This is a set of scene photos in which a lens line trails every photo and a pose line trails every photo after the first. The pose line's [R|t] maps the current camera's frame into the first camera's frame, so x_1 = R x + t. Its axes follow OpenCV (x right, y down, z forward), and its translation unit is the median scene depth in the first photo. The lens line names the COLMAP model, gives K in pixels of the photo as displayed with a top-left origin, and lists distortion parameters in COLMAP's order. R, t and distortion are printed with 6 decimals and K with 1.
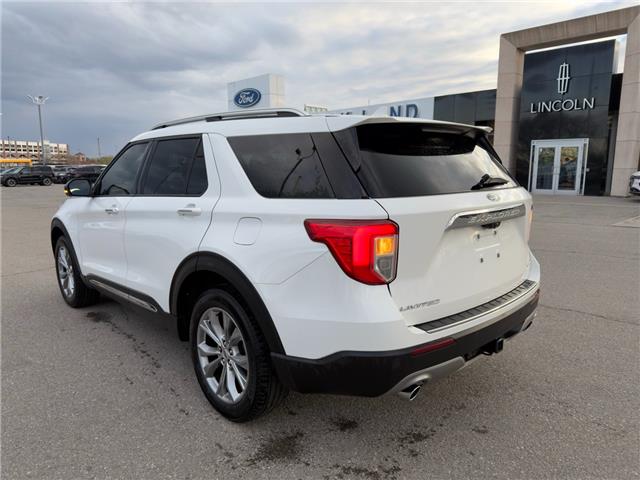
lens RADIAL K [[459.8, 0, 317.0], [0, 459.8, 236.4], [0, 0, 1]] dist [0.051217, -0.060190]
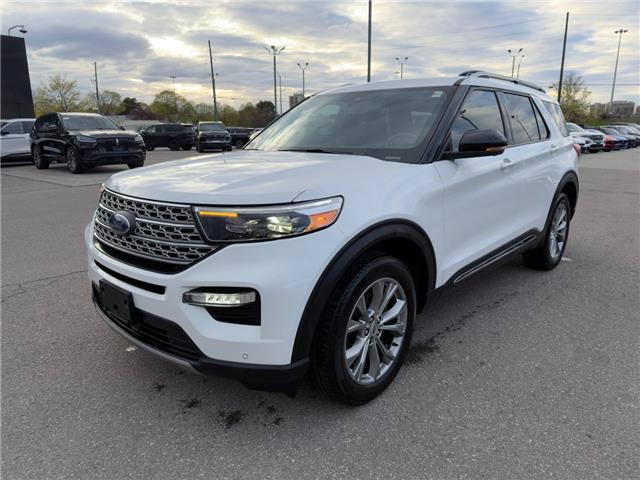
lens RADIAL K [[459.8, 0, 317.0], [0, 459.8, 236.4], [0, 0, 1]] dist [0.051217, -0.060190]
pose [[-0.085541, -0.214855, 0.972893, -0.456962], [0.152264, 0.962182, 0.225877, -0.063887], [-0.984631, 0.167459, -0.049591, 0.497711]]
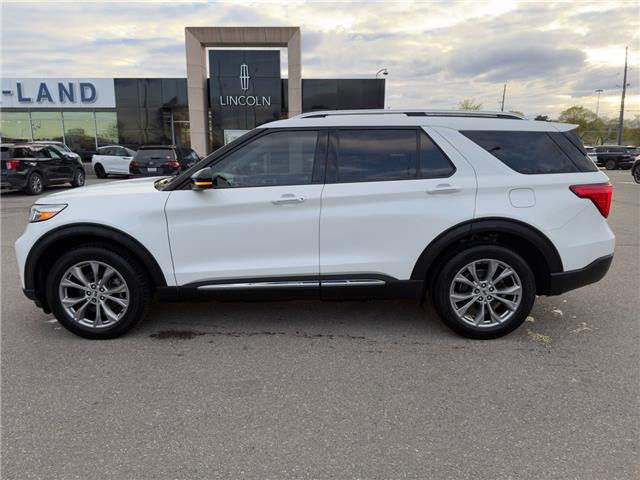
lens RADIAL K [[459.8, 0, 317.0], [0, 459.8, 236.4], [0, 0, 1]] dist [0.051217, -0.060190]
pose [[0.692008, -0.129406, 0.710196, -0.377026], [0.107732, 0.991297, 0.075654, -0.016374], [-0.713806, 0.024157, 0.699927, 0.101035]]
